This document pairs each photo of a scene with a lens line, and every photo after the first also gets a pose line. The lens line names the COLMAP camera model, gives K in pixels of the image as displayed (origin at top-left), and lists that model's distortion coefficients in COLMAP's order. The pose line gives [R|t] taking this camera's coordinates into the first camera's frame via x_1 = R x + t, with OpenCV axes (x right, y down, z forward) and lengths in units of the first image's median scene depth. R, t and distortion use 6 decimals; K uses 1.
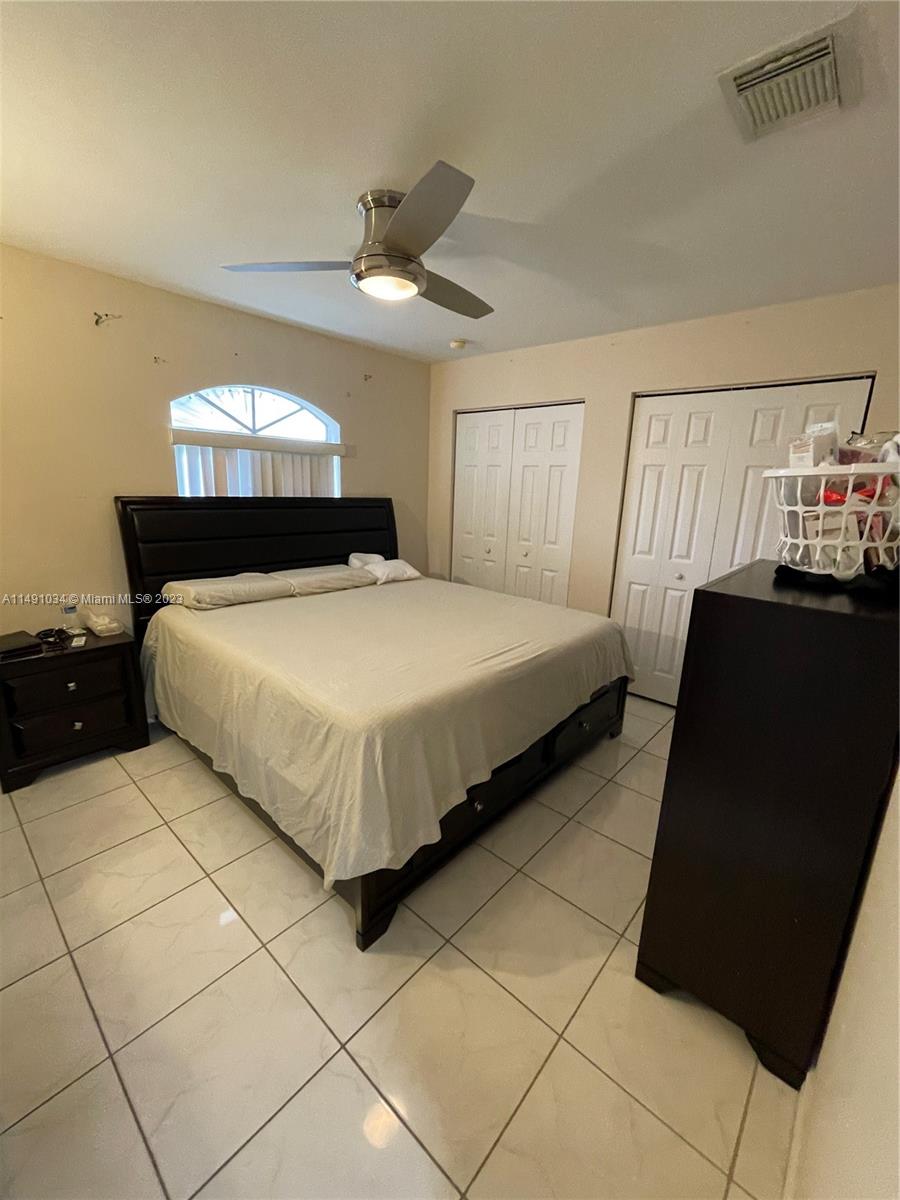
lens RADIAL K [[489.1, 0, 447.7], [0, 489.1, 599.7], [0, 0, 1]] dist [-0.012368, -0.000134]
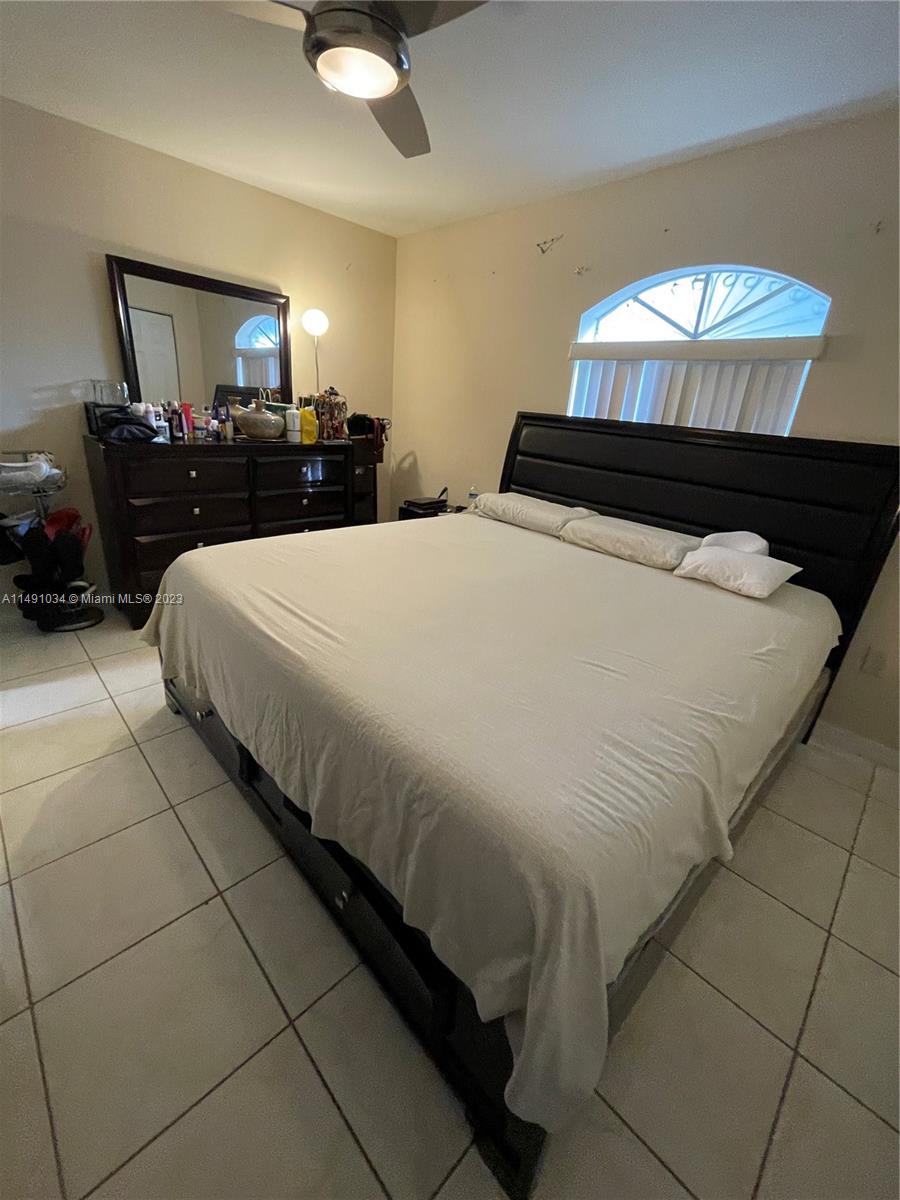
lens RADIAL K [[489.1, 0, 451.3], [0, 489.1, 596.0], [0, 0, 1]] dist [-0.012368, -0.000134]
pose [[-0.064821, 0.328896, -0.942139, 0.481819], [-0.304128, 0.892698, 0.332562, -0.133072], [0.950423, 0.308088, 0.042161, 0.785460]]
